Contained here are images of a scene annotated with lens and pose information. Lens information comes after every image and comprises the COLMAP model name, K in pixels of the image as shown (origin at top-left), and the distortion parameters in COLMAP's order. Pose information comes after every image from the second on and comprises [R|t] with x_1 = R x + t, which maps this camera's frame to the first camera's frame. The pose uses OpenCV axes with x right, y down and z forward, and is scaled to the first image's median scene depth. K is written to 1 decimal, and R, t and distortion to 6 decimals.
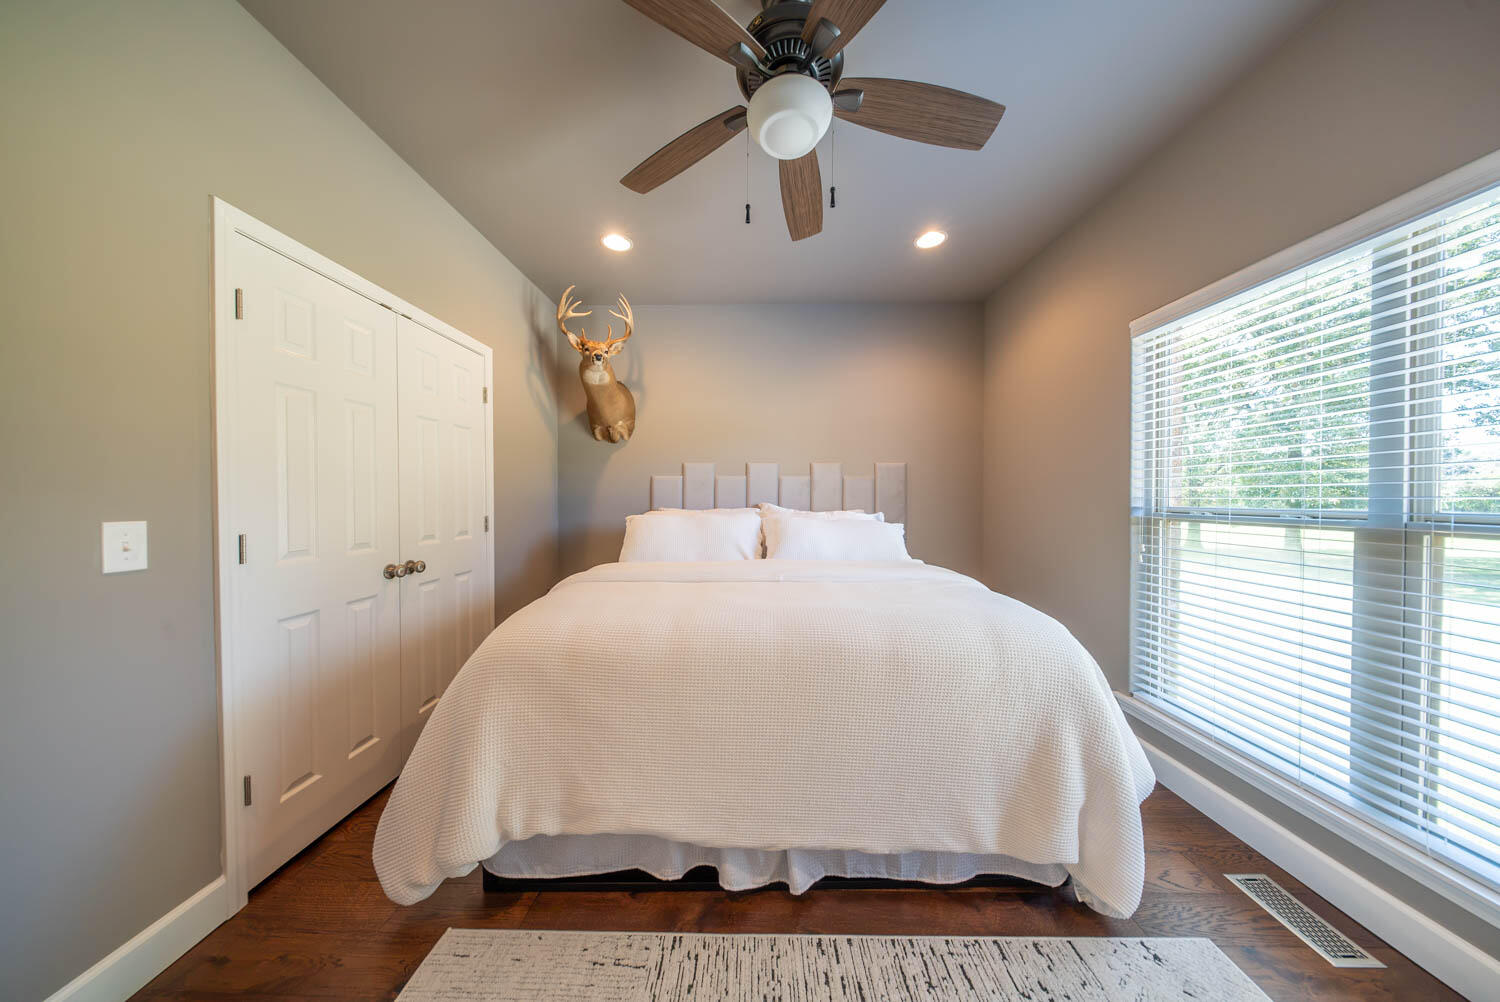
lens RADIAL K [[442.8, 0, 750.0], [0, 442.8, 501.0], [0, 0, 1]] dist [-0.000254, -0.000110]
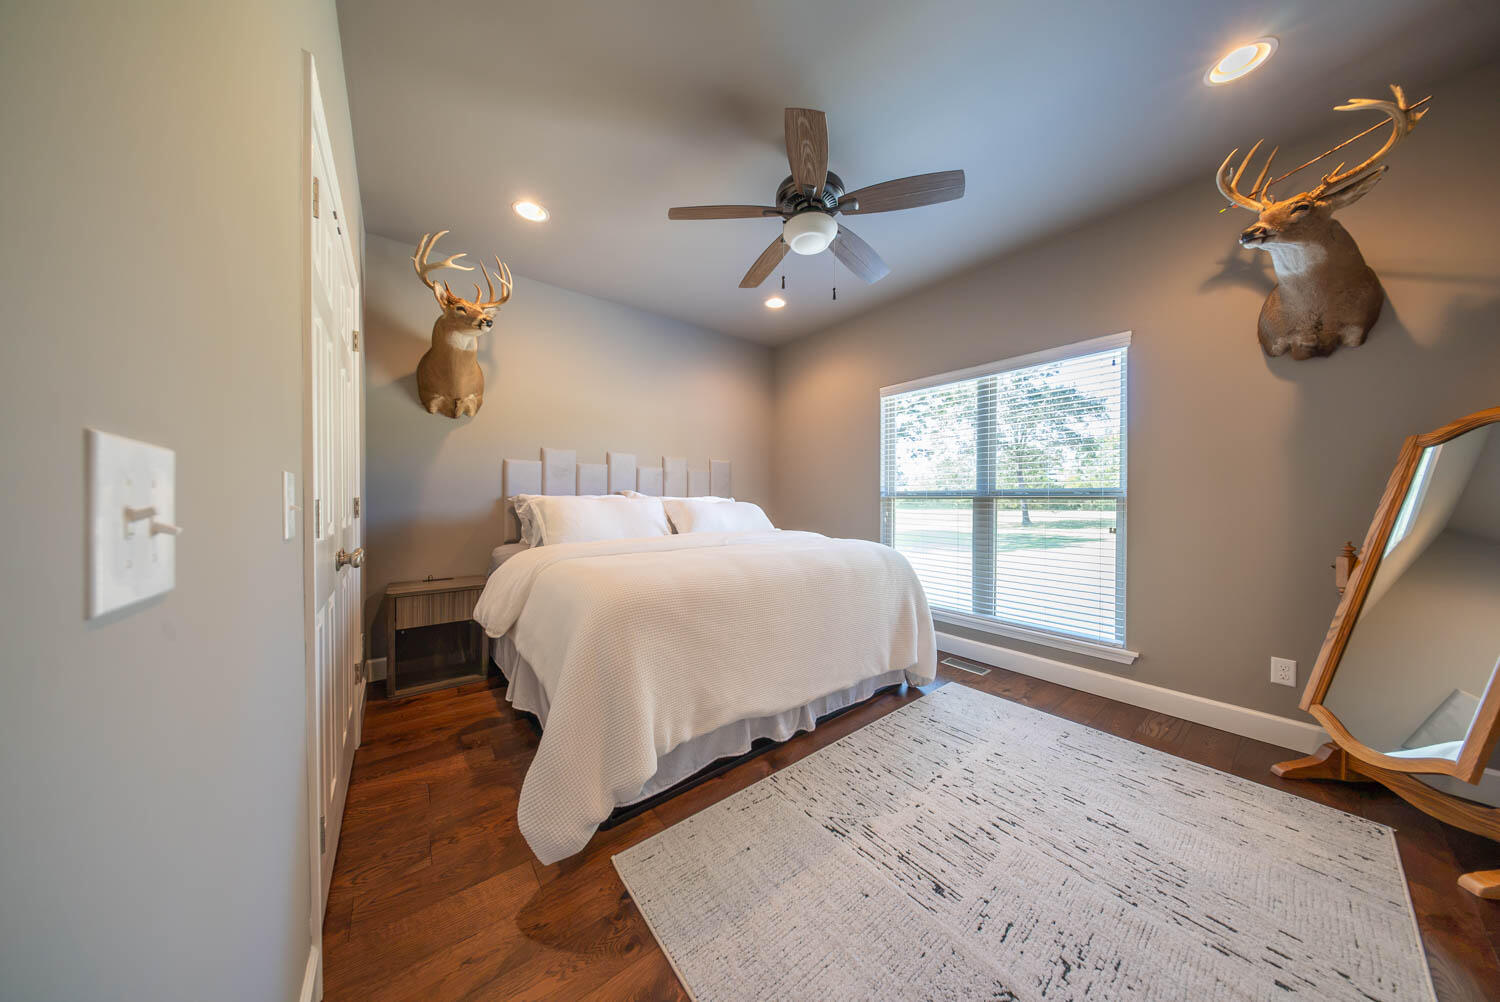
lens RADIAL K [[442.8, 0, 750.0], [0, 442.8, 501.0], [0, 0, 1]] dist [-0.000254, -0.000110]
pose [[0.771708, -0.000947, 0.635977, -0.678877], [0.003033, 0.999993, -0.002192, 0.054145], [-0.635970, 0.003621, 0.771705, -0.040768]]
